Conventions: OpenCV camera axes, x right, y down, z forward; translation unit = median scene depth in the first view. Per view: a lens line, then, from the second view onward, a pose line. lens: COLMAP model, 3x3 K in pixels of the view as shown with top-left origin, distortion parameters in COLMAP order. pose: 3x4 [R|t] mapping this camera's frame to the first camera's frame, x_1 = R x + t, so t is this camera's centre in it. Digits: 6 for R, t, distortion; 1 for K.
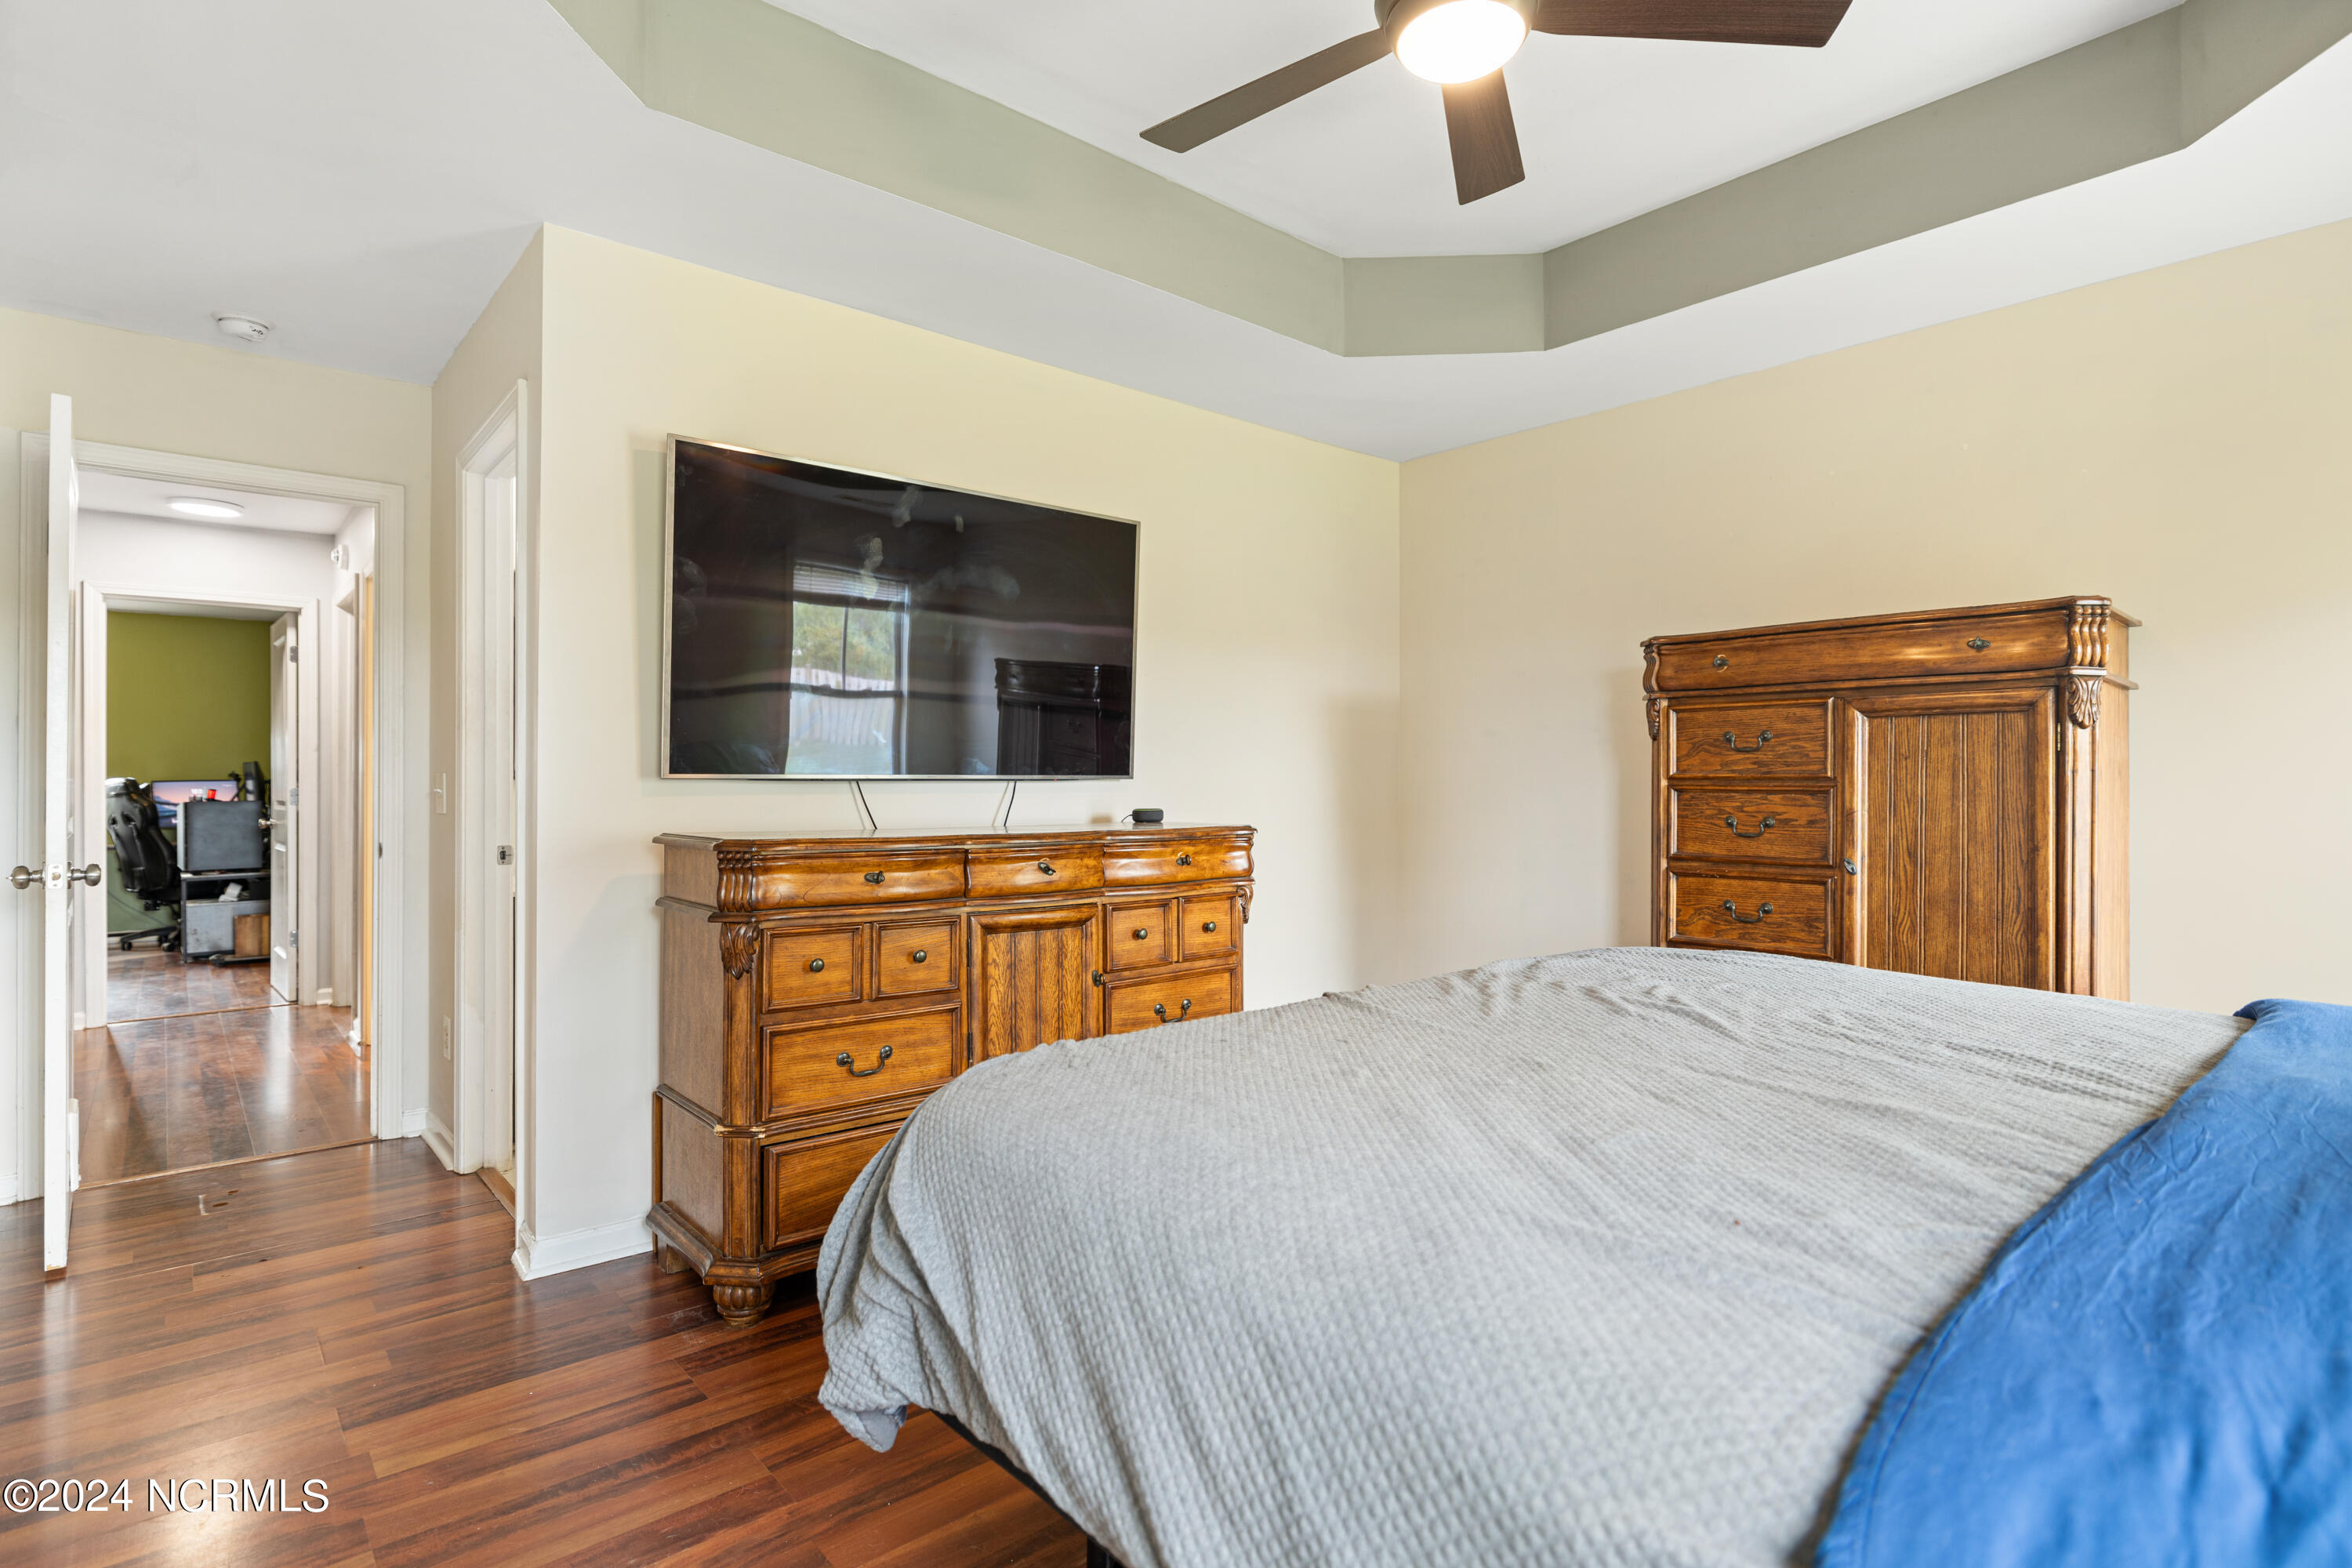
lens RADIAL K [[1164.4, 0, 1176.0], [0, 1164.4, 784.0], [0, 0, 1]] dist [0.000829, 0.000097]
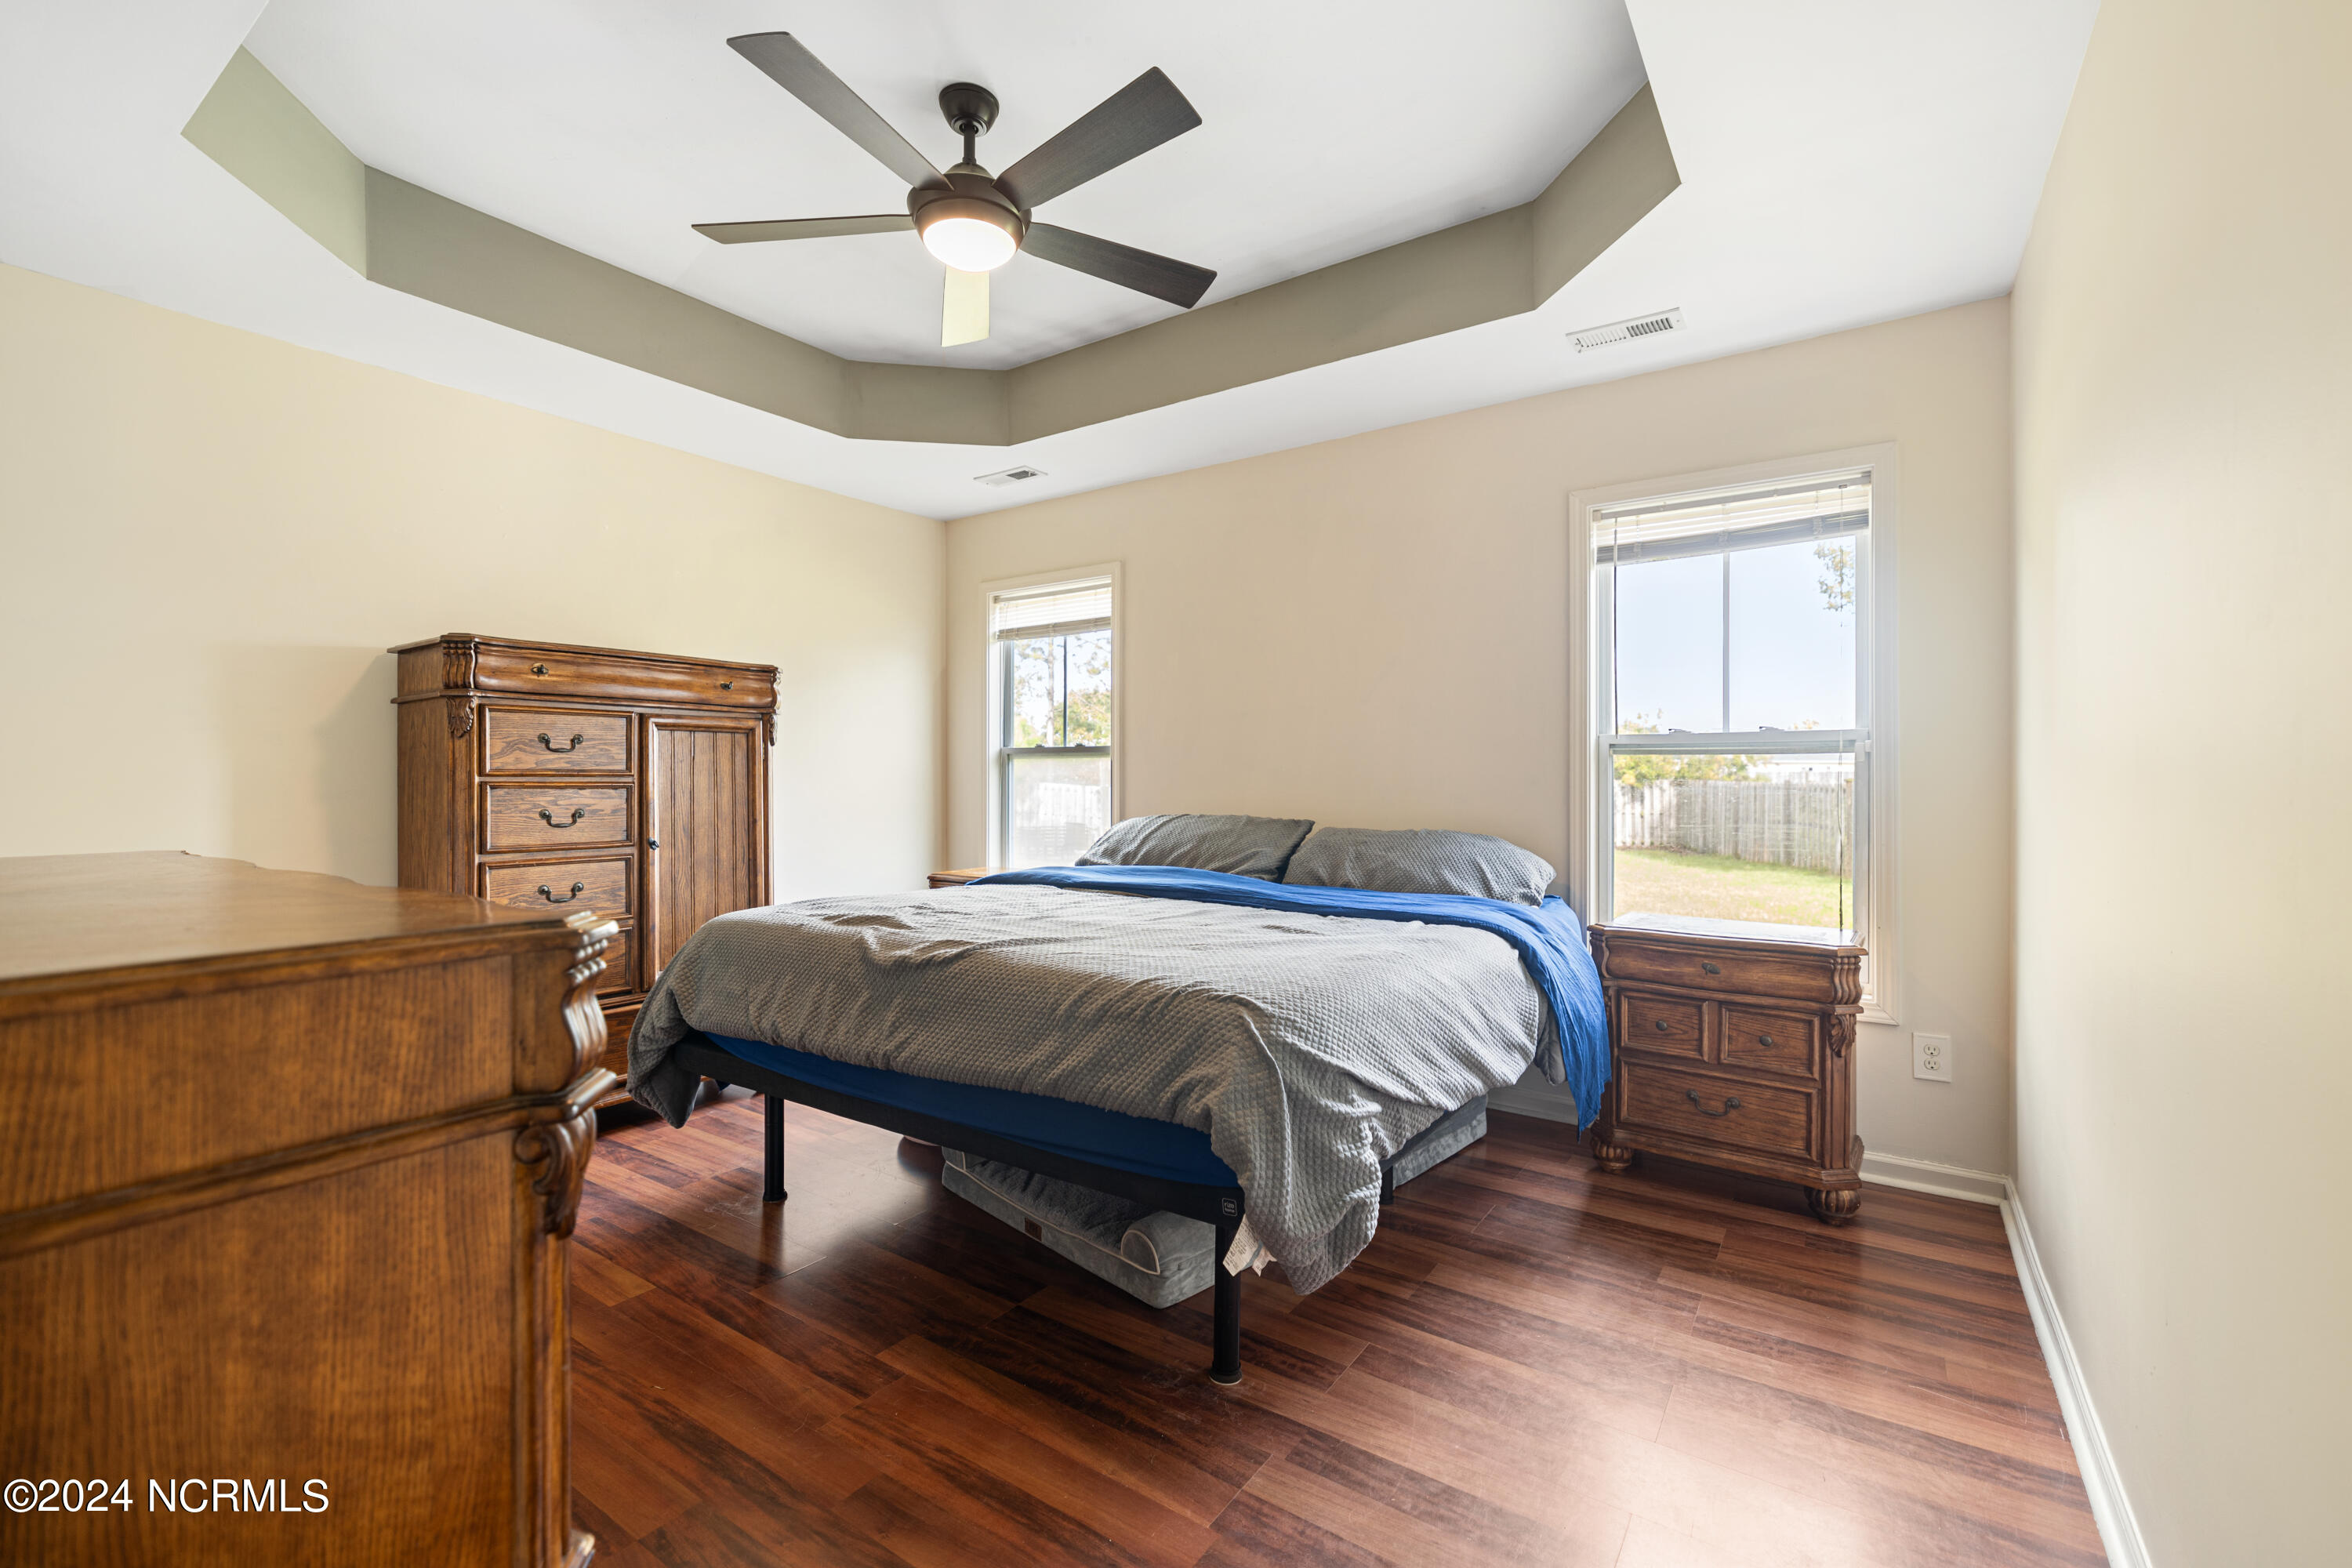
lens RADIAL K [[991.3, 0, 1176.0], [0, 991.3, 784.0], [0, 0, 1]] dist [0.000152, -0.000003]
pose [[-0.257404, -0.005555, 0.966288, -0.646539], [-0.001512, 0.999985, 0.005346, -0.002824], [-0.966303, -0.000085, -0.257408, 0.719944]]
